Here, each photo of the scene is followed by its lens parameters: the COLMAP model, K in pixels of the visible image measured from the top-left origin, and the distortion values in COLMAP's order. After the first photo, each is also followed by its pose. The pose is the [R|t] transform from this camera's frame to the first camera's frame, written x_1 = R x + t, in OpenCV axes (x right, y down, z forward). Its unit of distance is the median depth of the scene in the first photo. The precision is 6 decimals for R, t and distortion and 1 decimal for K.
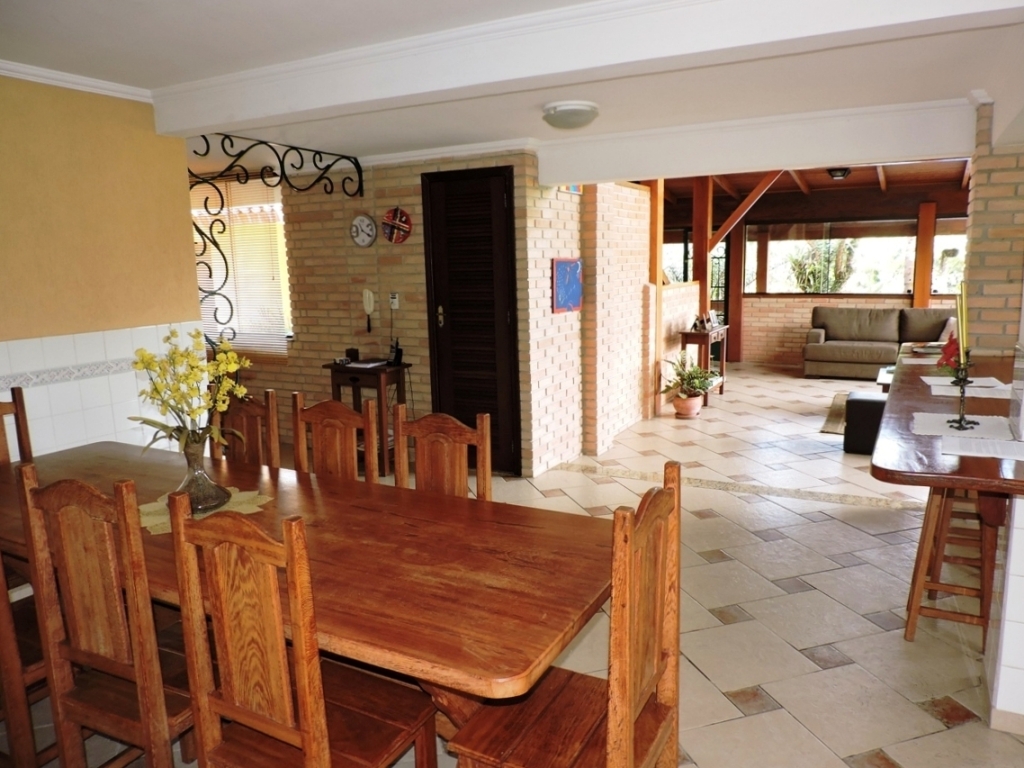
lens RADIAL K [[760.8, 0, 508.1], [0, 760.8, 386.2], [0, 0, 1]] dist [-0.009363, 0.007671]
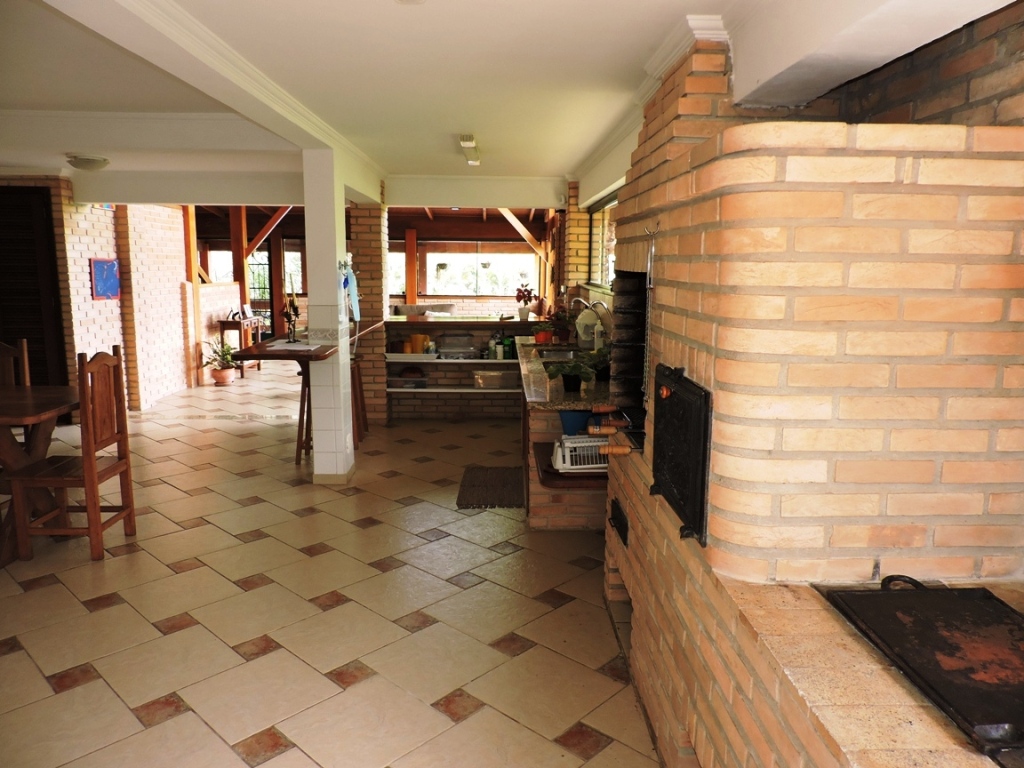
lens RADIAL K [[760.8, 0, 515.2], [0, 760.8, 391.4], [0, 0, 1]] dist [-0.009363, 0.007671]
pose [[0.870116, -0.049687, 0.490335, 0.039306], [0.052250, 0.998598, 0.008472, 0.083457], [-0.490069, 0.018248, 0.871493, -0.469207]]
